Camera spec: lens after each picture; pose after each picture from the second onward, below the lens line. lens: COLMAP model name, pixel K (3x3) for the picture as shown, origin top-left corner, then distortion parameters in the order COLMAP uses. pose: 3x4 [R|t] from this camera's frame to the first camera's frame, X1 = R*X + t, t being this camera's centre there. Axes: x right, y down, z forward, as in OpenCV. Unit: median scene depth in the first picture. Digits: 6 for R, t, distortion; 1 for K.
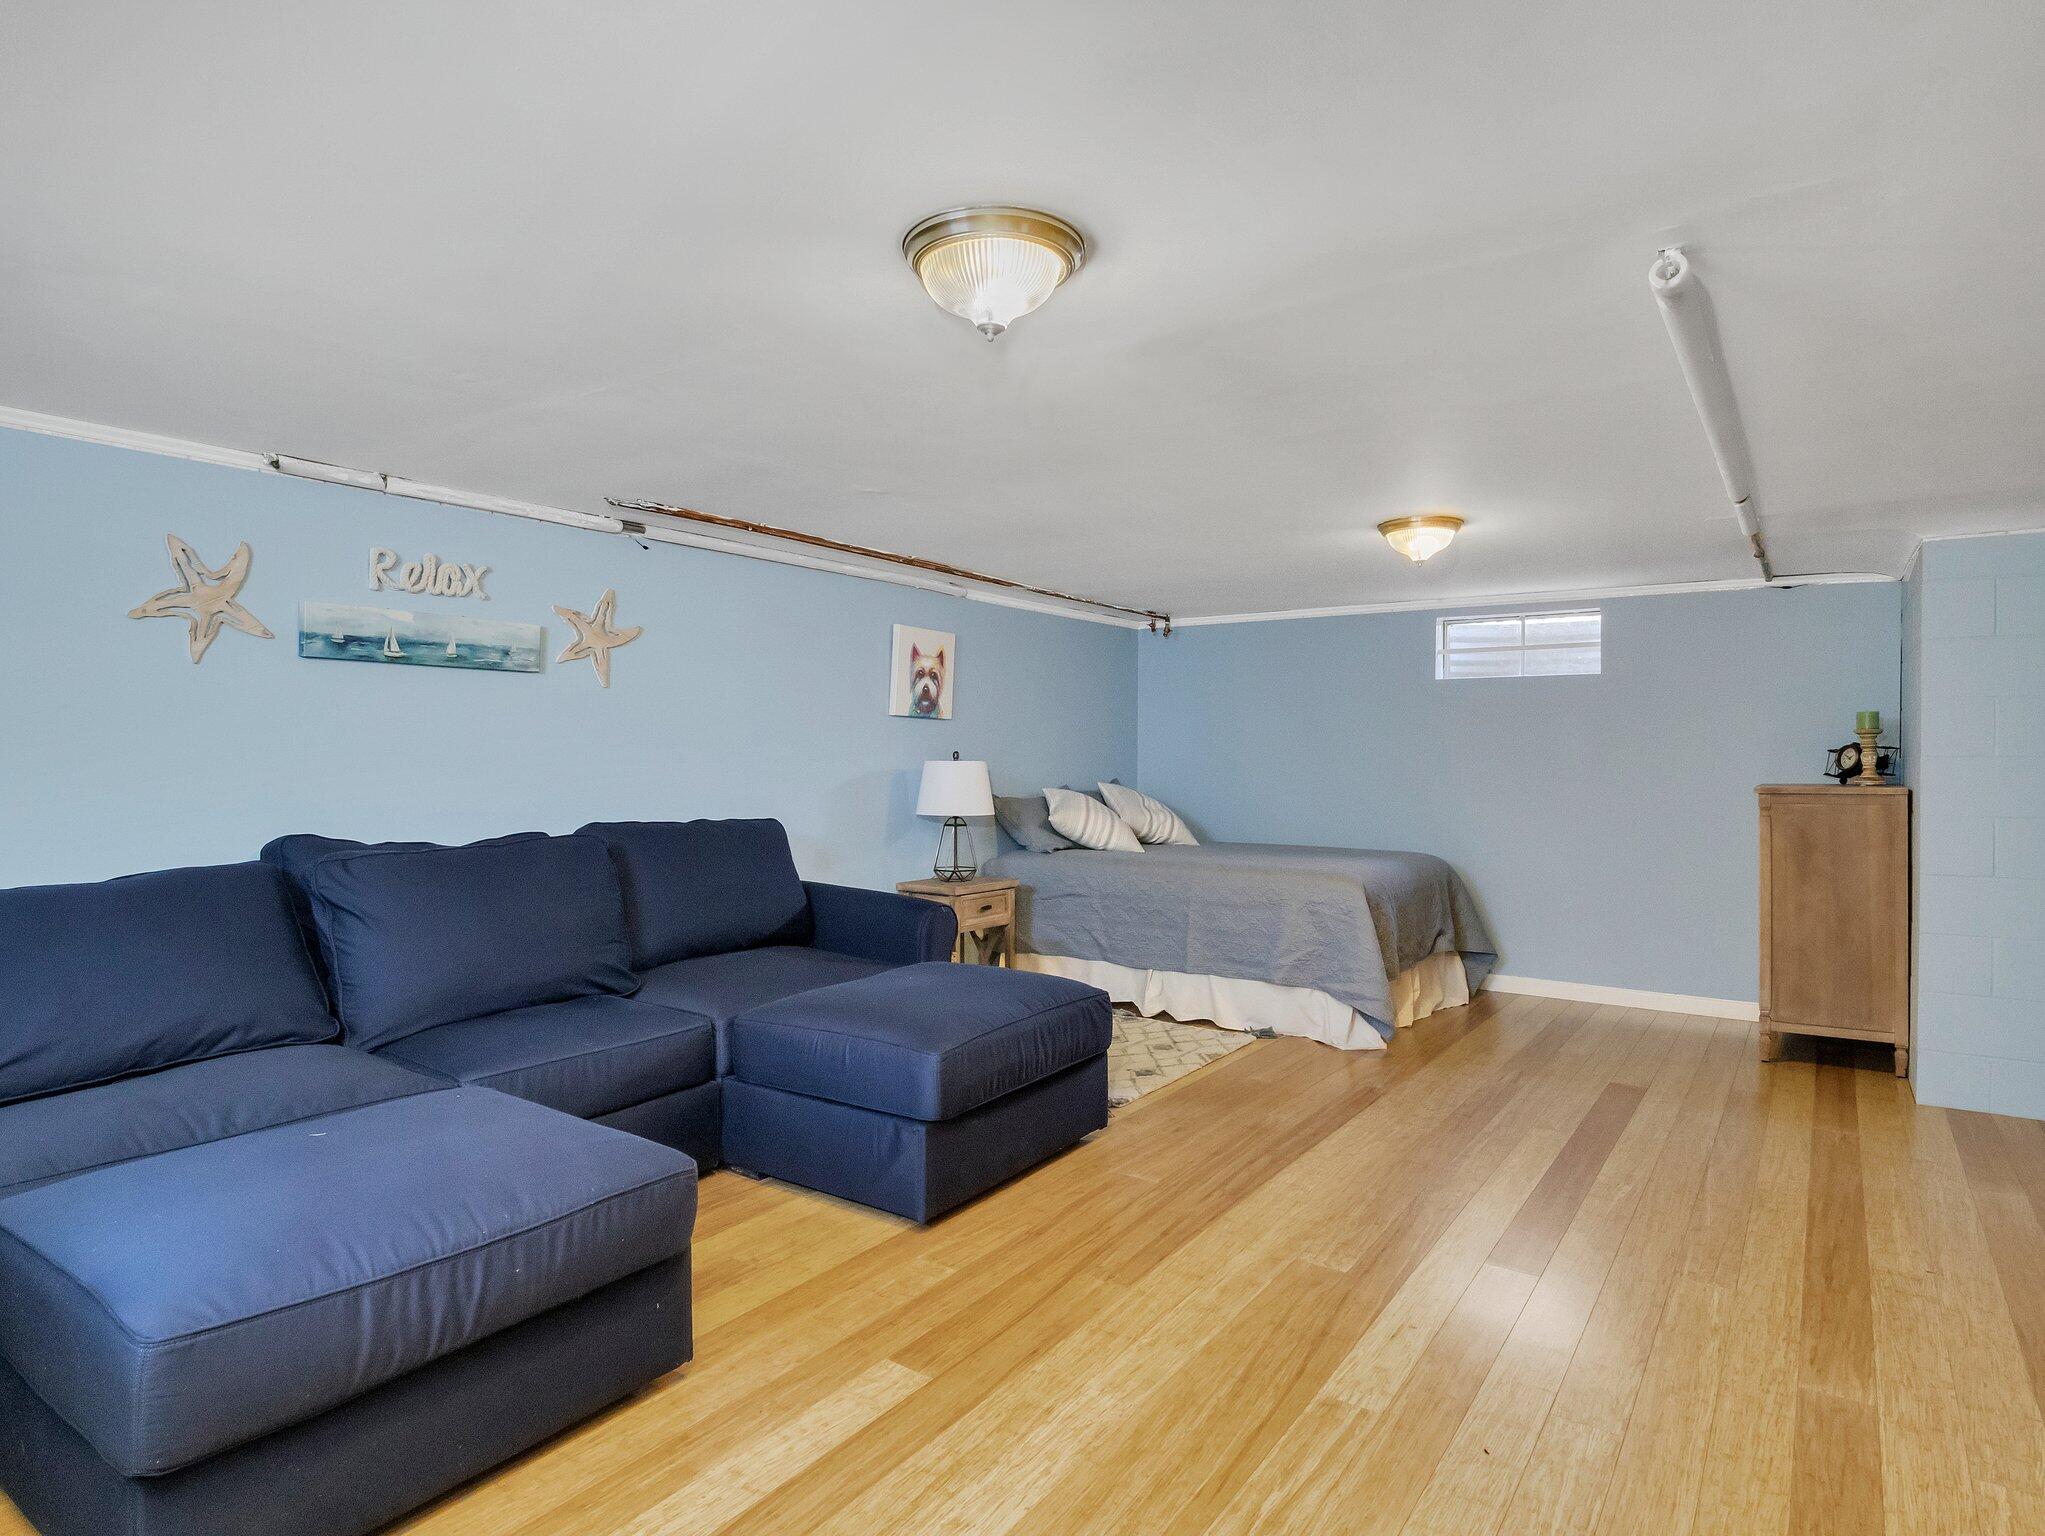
lens RADIAL K [[1170.4, 0, 1013.4], [0, 1170.4, 774.7], [0, 0, 1]] dist [-0.007303, 0.000495]
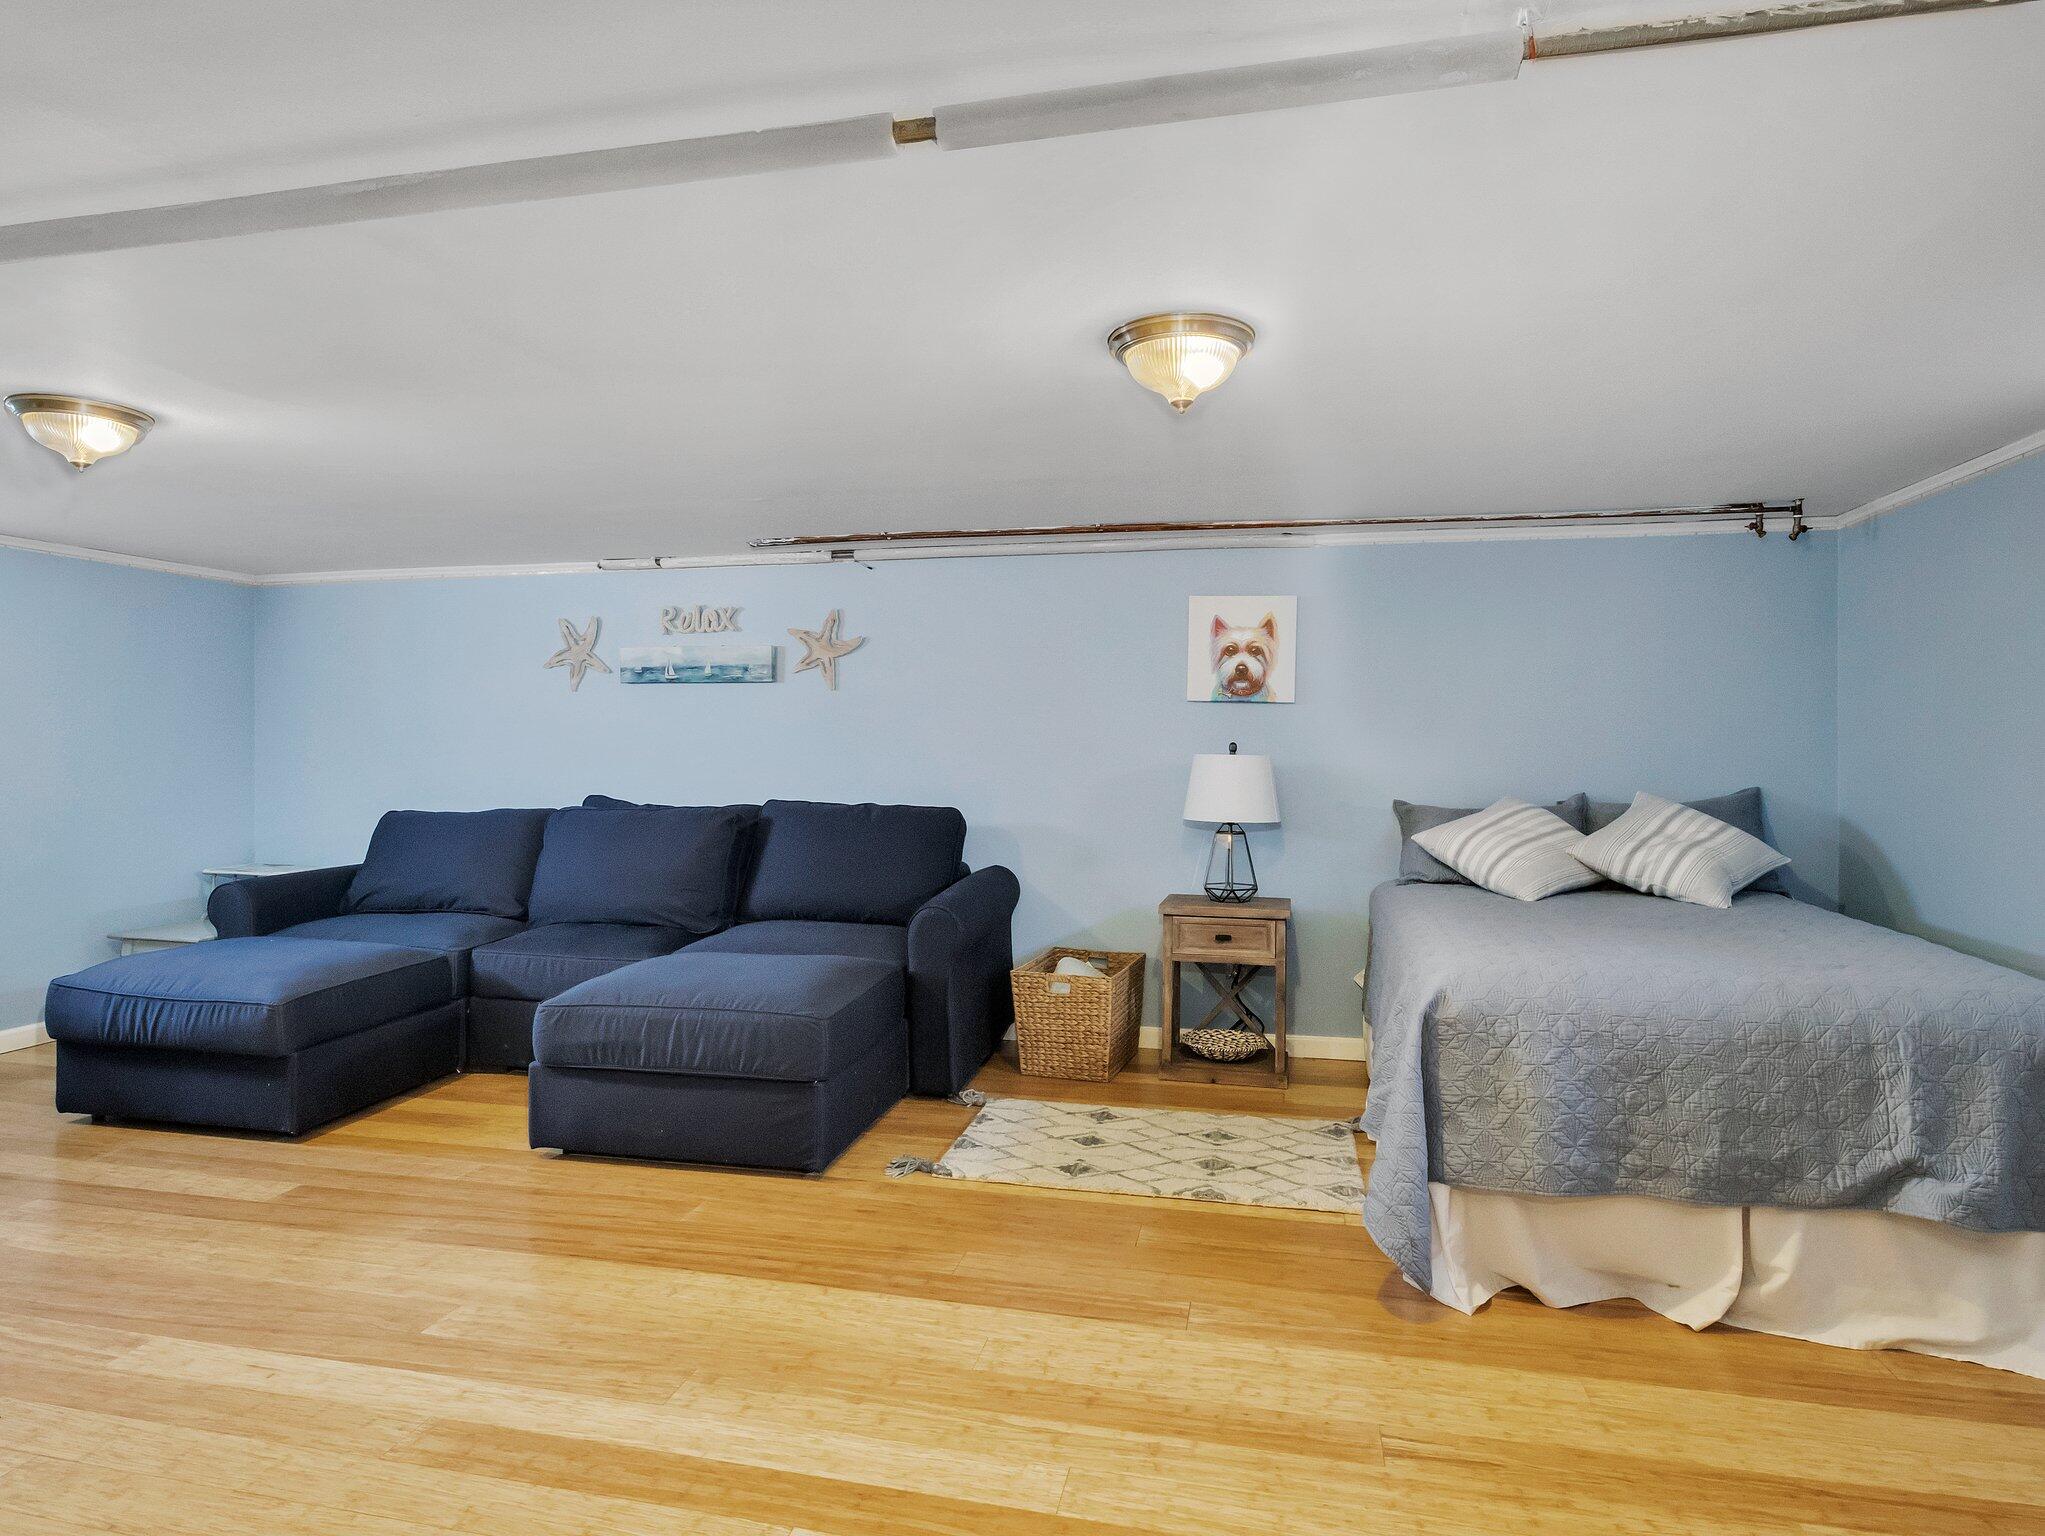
lens RADIAL K [[1170.4, 0, 1012.3], [0, 1170.4, 747.7], [0, 0, 1]] dist [-0.007303, 0.000495]
pose [[0.373907, 0.007212, -0.927438, 0.928304], [-0.016716, 0.999860, 0.001036, -0.020870], [0.927315, 0.015116, 0.373975, 0.785253]]
